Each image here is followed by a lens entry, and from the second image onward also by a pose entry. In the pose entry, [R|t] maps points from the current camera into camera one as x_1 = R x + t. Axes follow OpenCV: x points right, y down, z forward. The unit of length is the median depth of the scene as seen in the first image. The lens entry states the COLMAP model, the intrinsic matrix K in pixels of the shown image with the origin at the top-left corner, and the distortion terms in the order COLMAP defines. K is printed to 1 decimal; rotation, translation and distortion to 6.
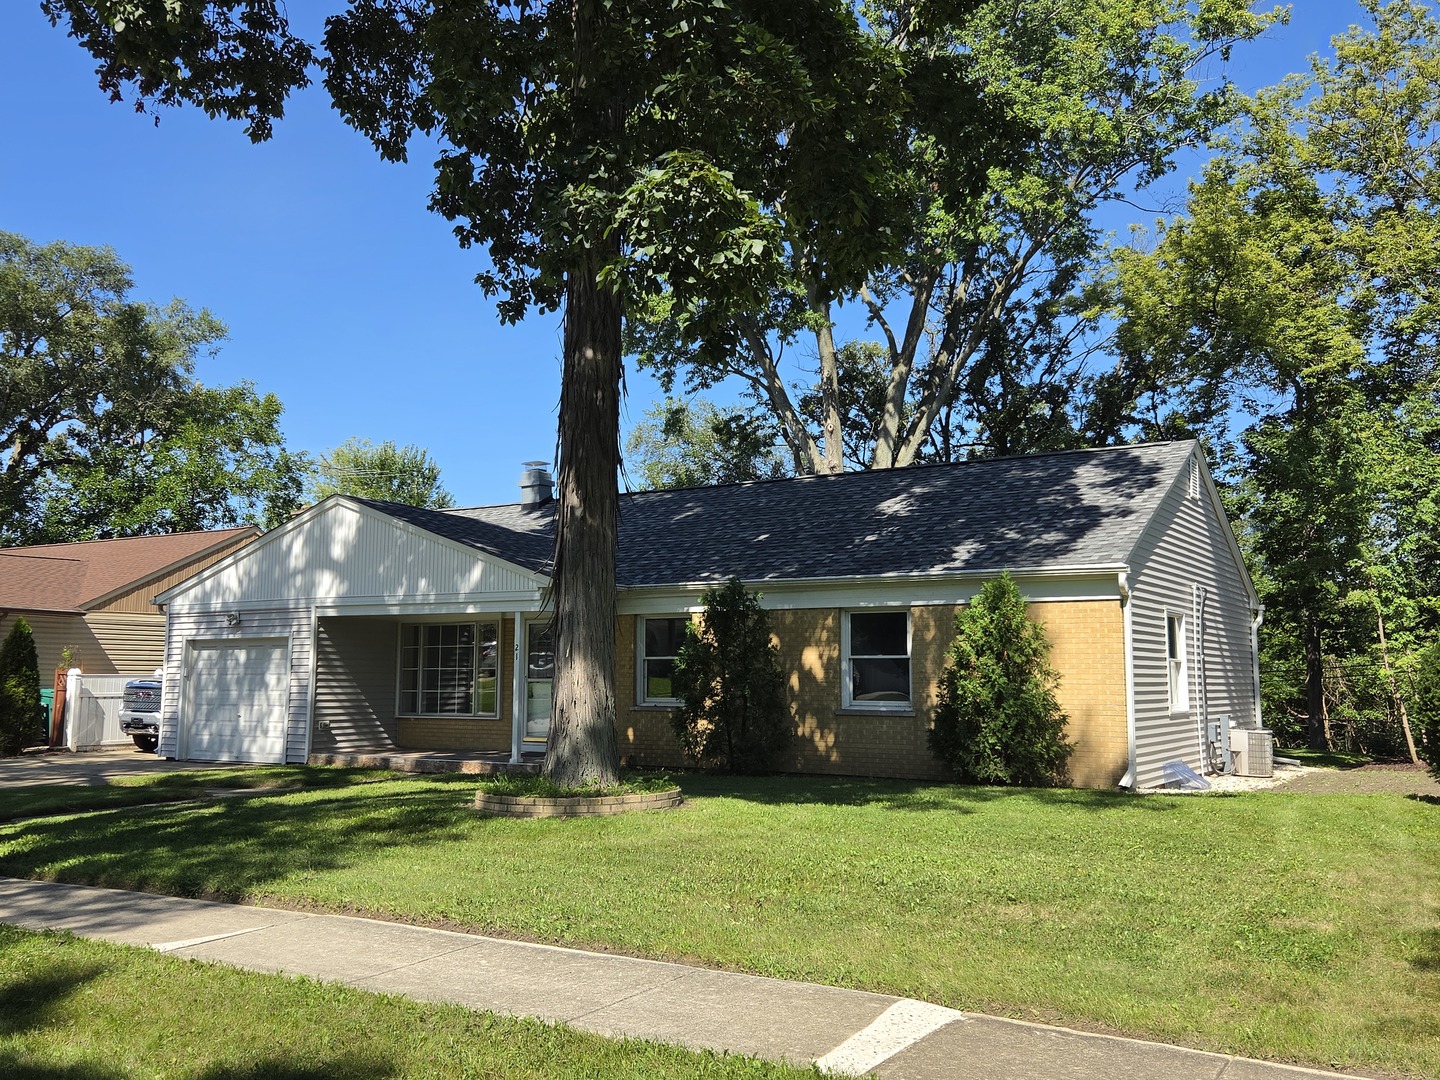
lens RADIAL K [[1276.4, 0, 721.9], [0, 1276.4, 527.6], [0, 0, 1]] dist [0.060388, -0.027216]
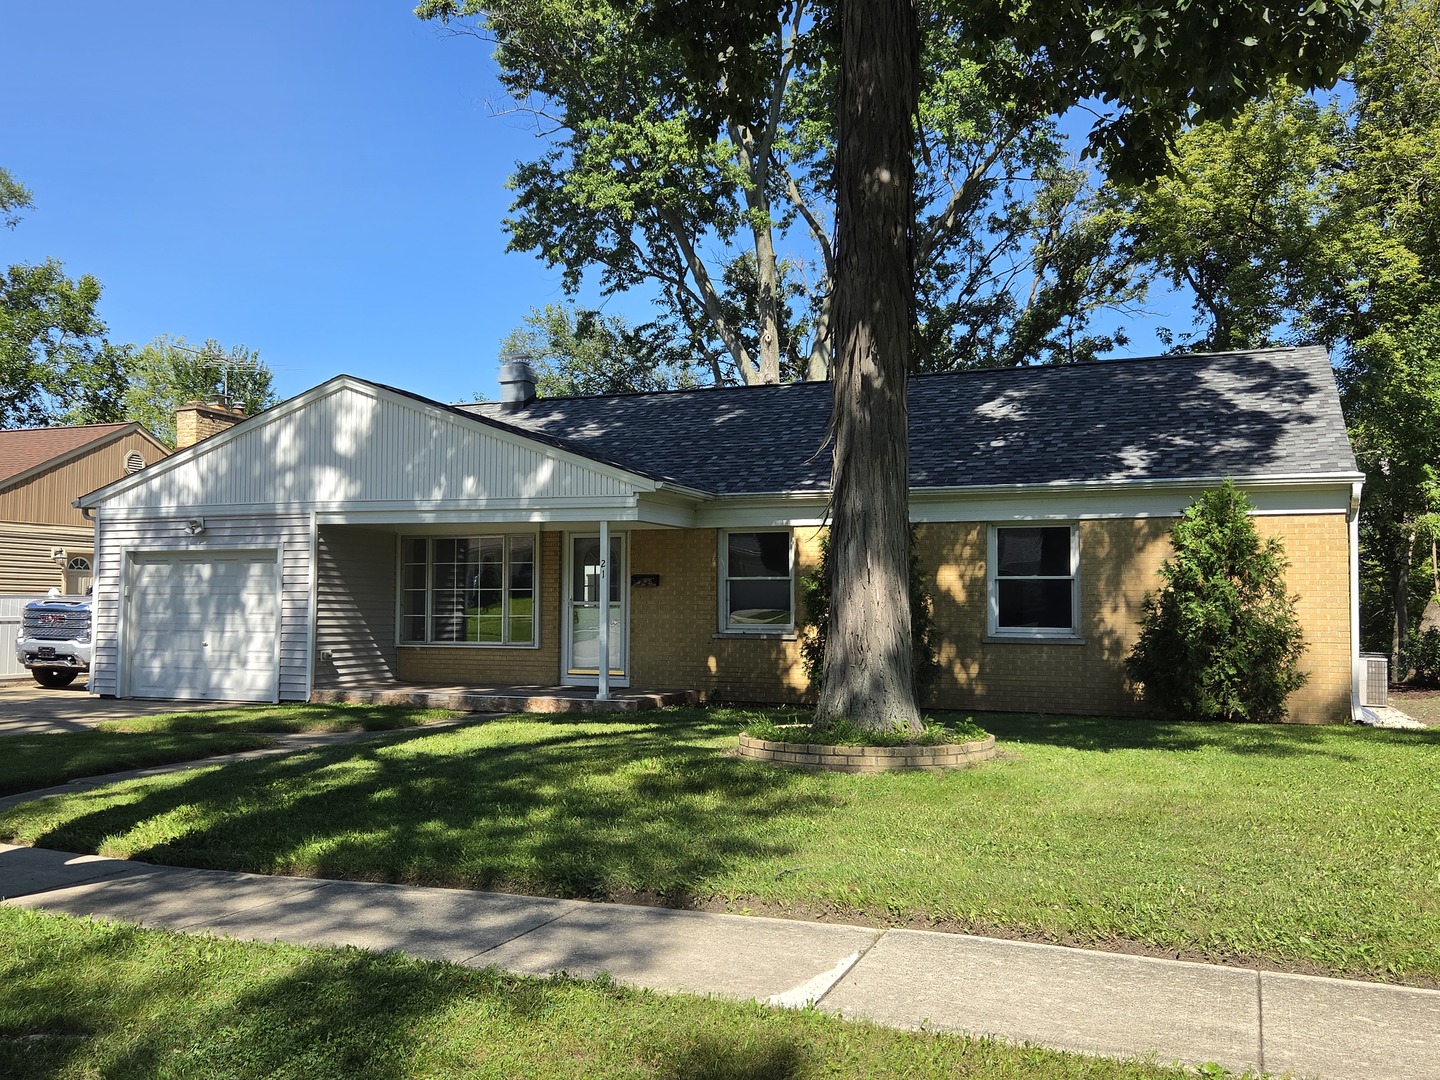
lens RADIAL K [[1276.4, 0, 718.1], [0, 1276.4, 552.0], [0, 0, 1]] dist [0.060388, -0.027216]
pose [[0.984286, 0.011530, 0.176204, -0.206919], [-0.024232, 0.997245, 0.070108, 0.023156], [-0.174910, -0.073276, 0.981854, 0.147673]]
